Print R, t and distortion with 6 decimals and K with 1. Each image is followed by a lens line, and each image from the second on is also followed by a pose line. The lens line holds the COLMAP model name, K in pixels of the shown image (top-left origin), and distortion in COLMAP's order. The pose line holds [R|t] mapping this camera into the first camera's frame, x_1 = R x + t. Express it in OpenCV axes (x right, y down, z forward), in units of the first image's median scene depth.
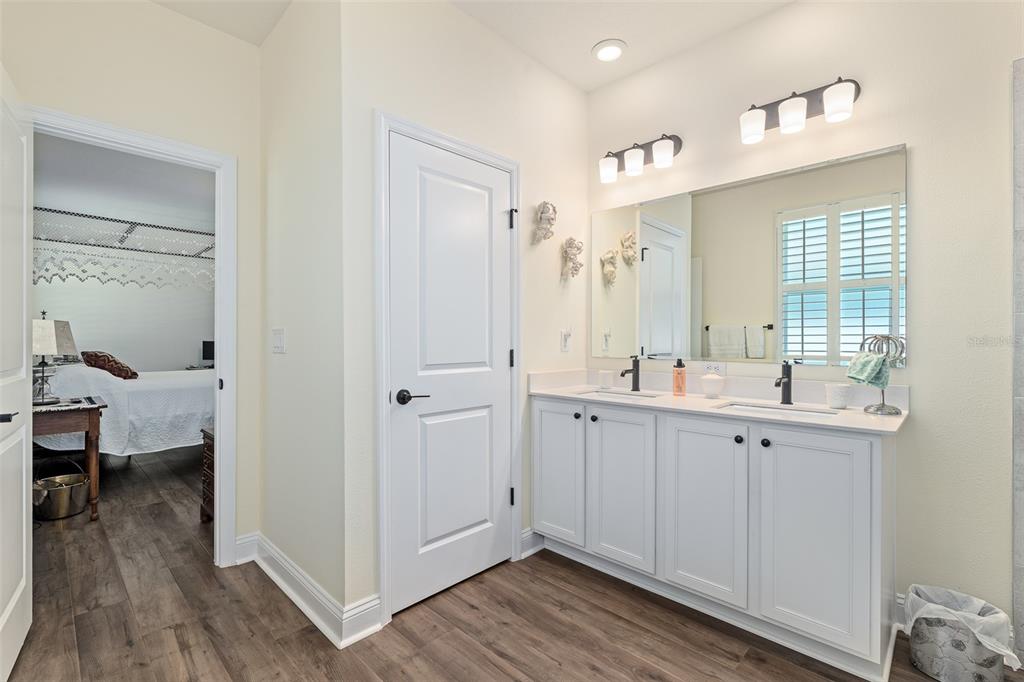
lens RADIAL K [[465.6, 0, 516.9], [0, 465.6, 340.6], [0, 0, 1]] dist [-0.010067, 0.004584]
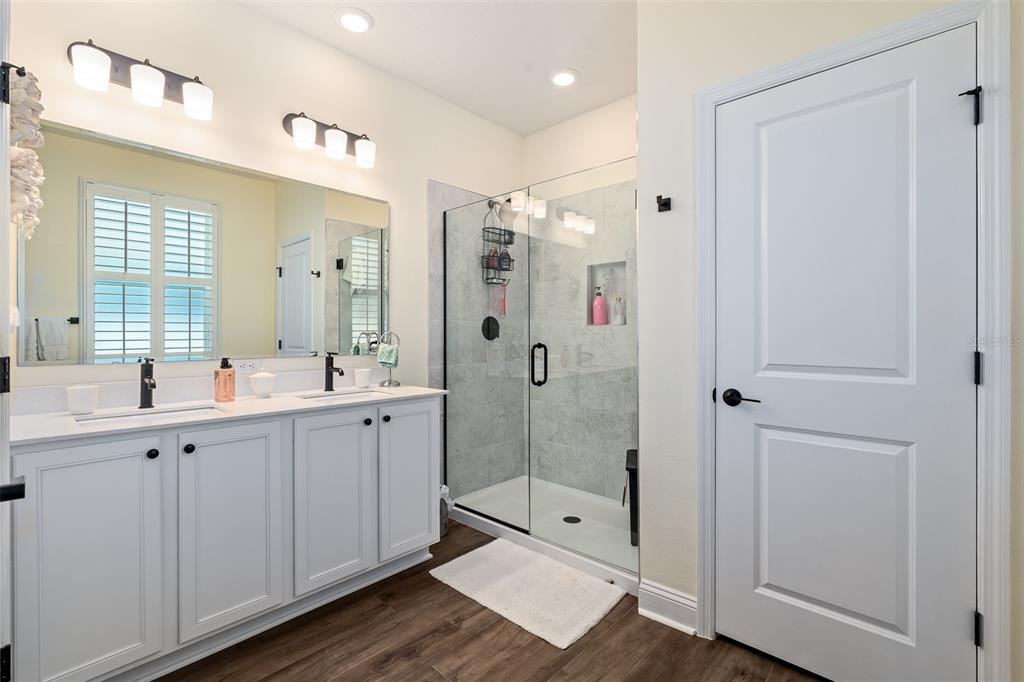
lens RADIAL K [[465.6, 0, 509.8], [0, 465.6, 335.8], [0, 0, 1]] dist [-0.010067, 0.004584]
pose [[-0.024106, -0.002612, 0.999706, -0.563646], [0.006564, 0.999975, 0.002771, -0.000475], [-0.999688, 0.006629, -0.024088, 0.560636]]
